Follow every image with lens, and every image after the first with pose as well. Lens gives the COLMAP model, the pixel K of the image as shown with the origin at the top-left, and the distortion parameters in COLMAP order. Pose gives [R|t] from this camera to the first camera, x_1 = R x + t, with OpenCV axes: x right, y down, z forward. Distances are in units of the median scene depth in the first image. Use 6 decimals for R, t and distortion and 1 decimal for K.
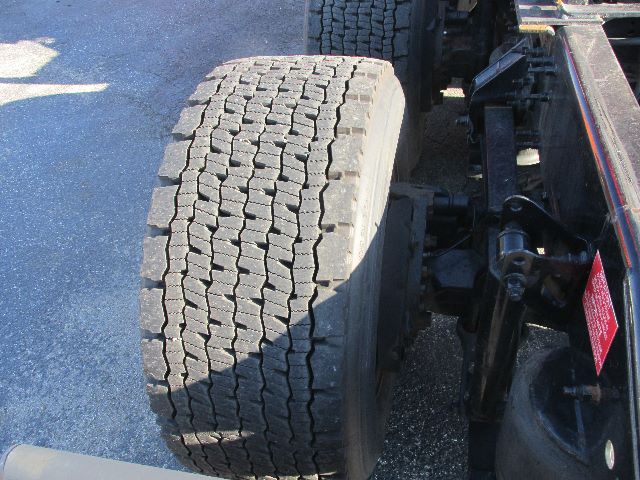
lens RADIAL K [[531.1, 0, 317.8], [0, 531.1, 240.1], [0, 0, 1]] dist [-0.020472, -0.003938]
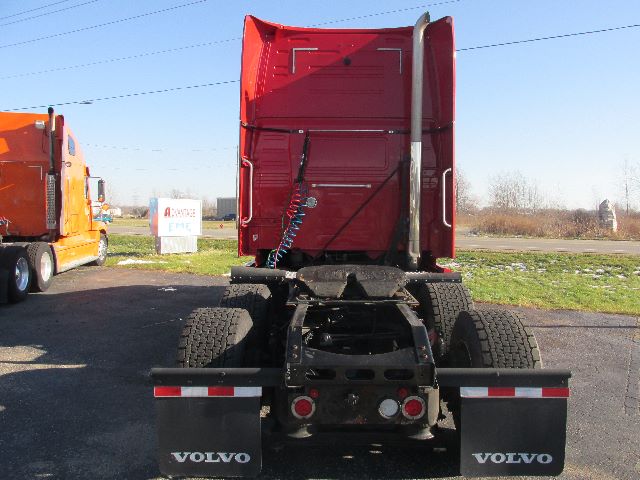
lens RADIAL K [[531.1, 0, 319.8], [0, 531.1, 241.3], [0, 0, 1]] dist [-0.020472, -0.003938]
pose [[0.976232, 0.079166, 0.201750, -0.045323], [0.066110, 0.777755, -0.625082, 0.489562], [-0.206398, 0.623563, 0.754036, -0.646179]]
